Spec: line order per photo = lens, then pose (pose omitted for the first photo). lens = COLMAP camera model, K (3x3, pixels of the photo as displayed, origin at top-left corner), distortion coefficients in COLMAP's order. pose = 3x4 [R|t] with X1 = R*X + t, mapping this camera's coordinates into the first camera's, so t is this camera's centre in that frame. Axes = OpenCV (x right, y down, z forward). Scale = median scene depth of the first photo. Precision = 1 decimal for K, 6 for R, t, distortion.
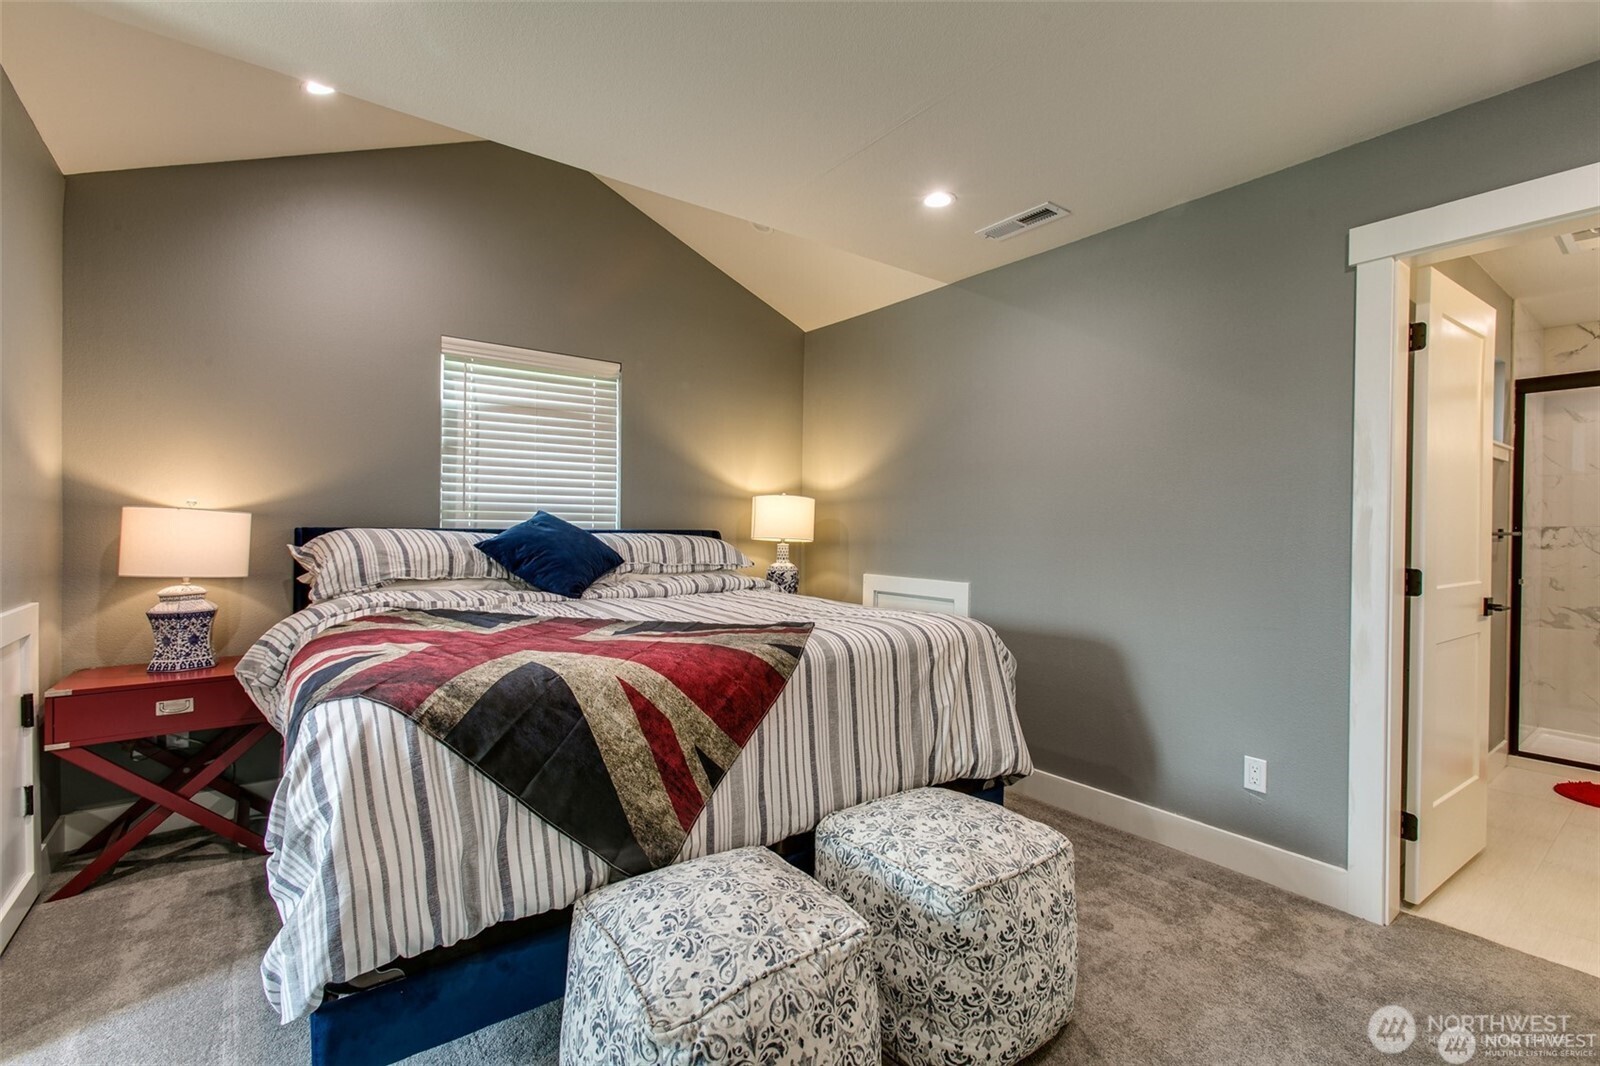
lens RADIAL K [[708.6, 0, 799.2], [0, 708.6, 530.5], [0, 0, 1]] dist [-0.010366, 0.000608]
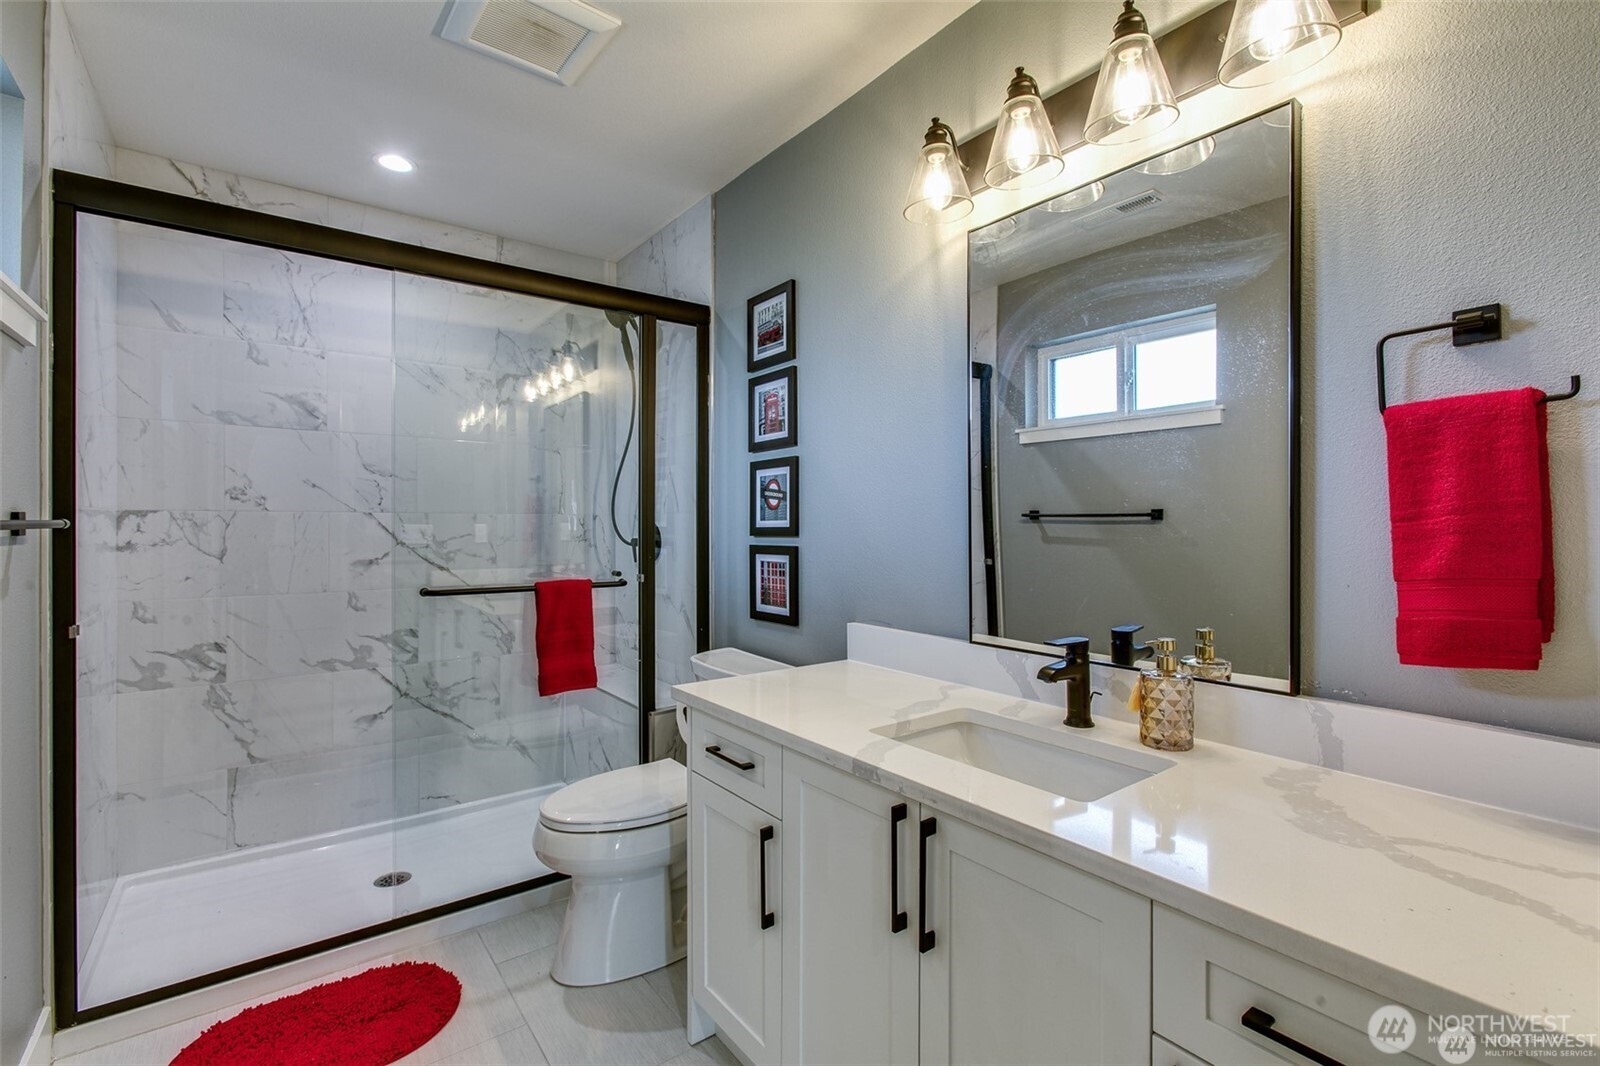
lens RADIAL K [[708.6, 0, 799.2], [0, 708.6, 530.5], [0, 0, 1]] dist [-0.010366, 0.000608]
pose [[-0.012248, -0.017828, 0.999766, 0.567564], [0.001517, 0.999840, 0.017848, 0.001631], [-0.999924, 0.001735, -0.012219, 0.532990]]
